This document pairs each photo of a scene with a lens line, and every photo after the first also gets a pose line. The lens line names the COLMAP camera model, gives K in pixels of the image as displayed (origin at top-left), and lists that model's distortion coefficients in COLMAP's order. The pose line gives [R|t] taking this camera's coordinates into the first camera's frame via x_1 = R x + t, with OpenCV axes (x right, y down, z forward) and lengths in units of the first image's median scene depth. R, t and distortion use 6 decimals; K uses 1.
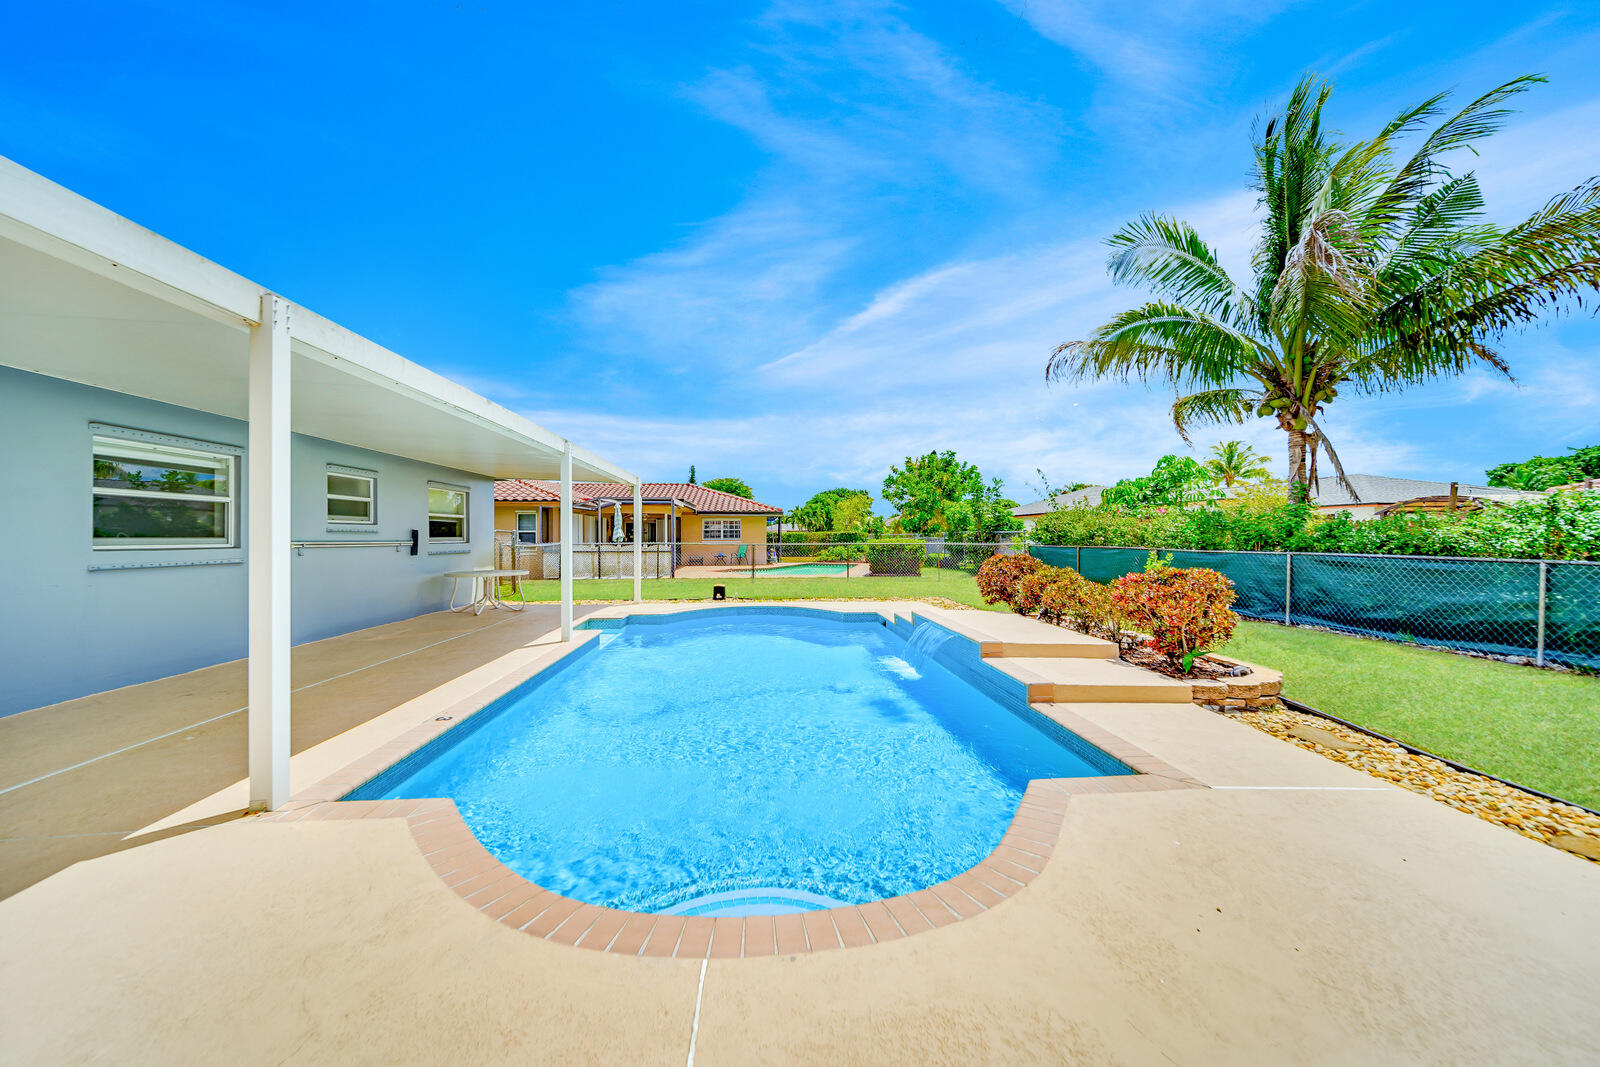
lens RADIAL K [[567.2, 0, 797.4], [0, 567.2, 537.0], [0, 0, 1]] dist [-0.001691, -0.000184]
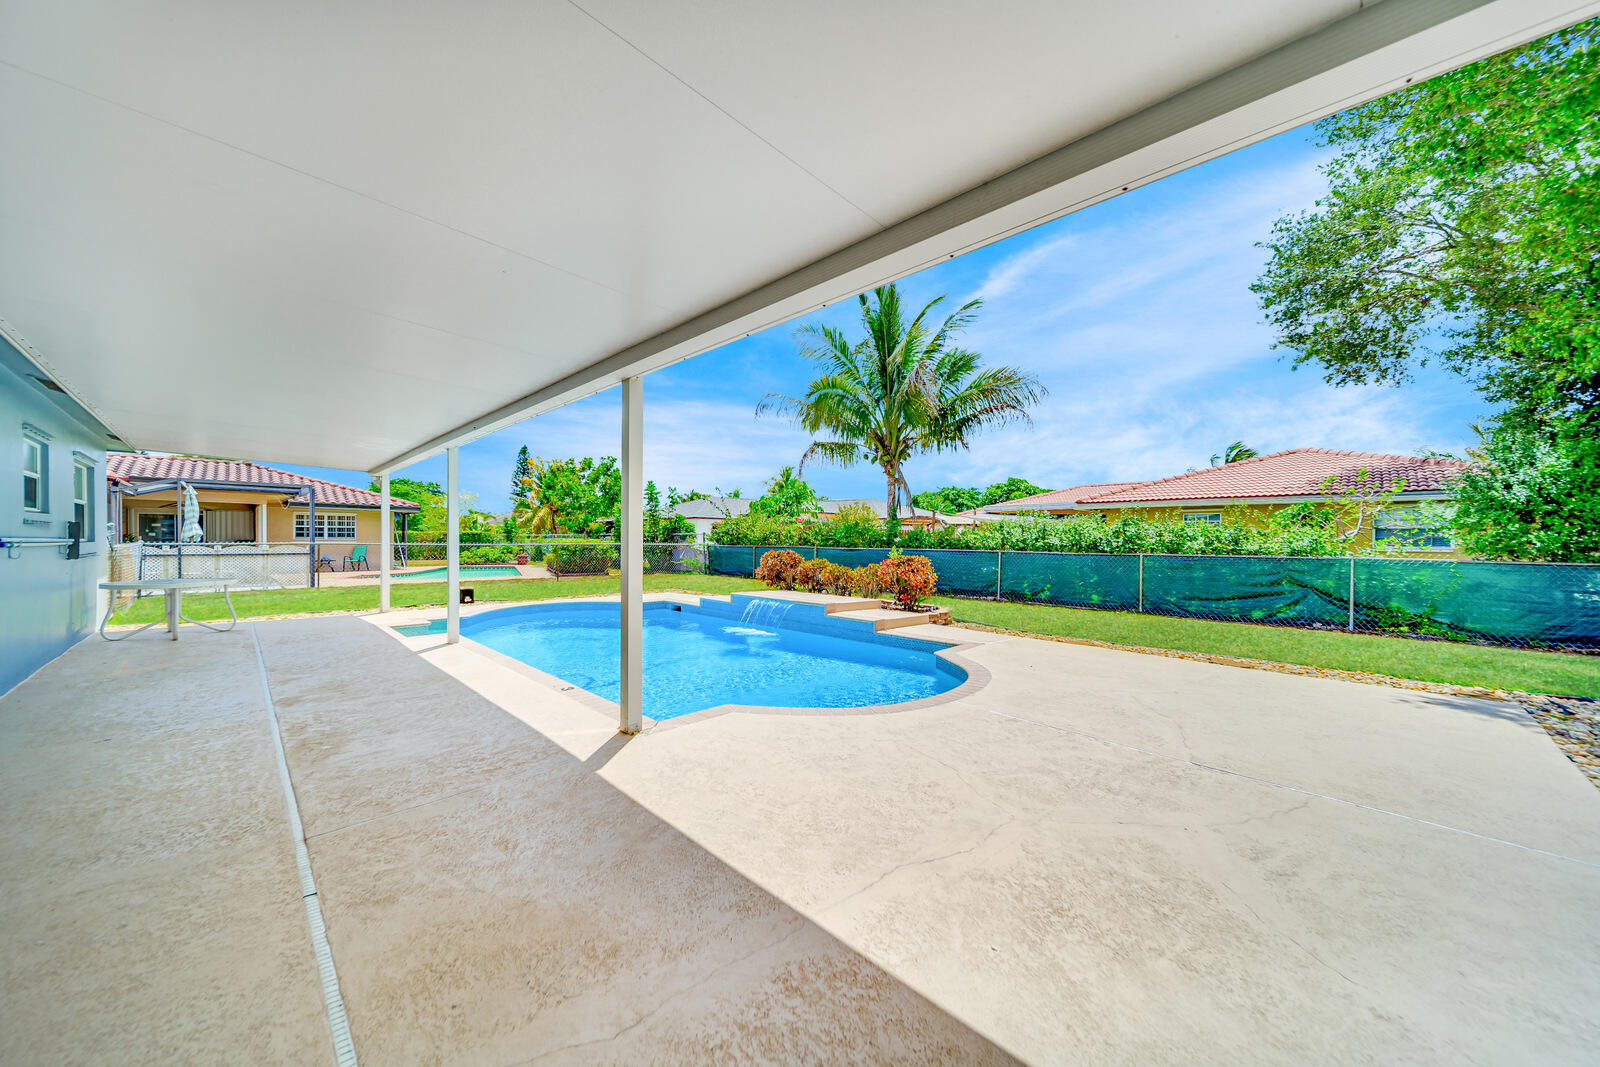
lens RADIAL K [[567.2, 0, 797.4], [0, 567.2, 537.0], [0, 0, 1]] dist [-0.001691, -0.000184]
pose [[0.755964, 0.008240, 0.654561, -0.408445], [-0.006328, 0.999966, -0.005280, 0.003915], [-0.654583, -0.000151, 0.755990, -0.078643]]
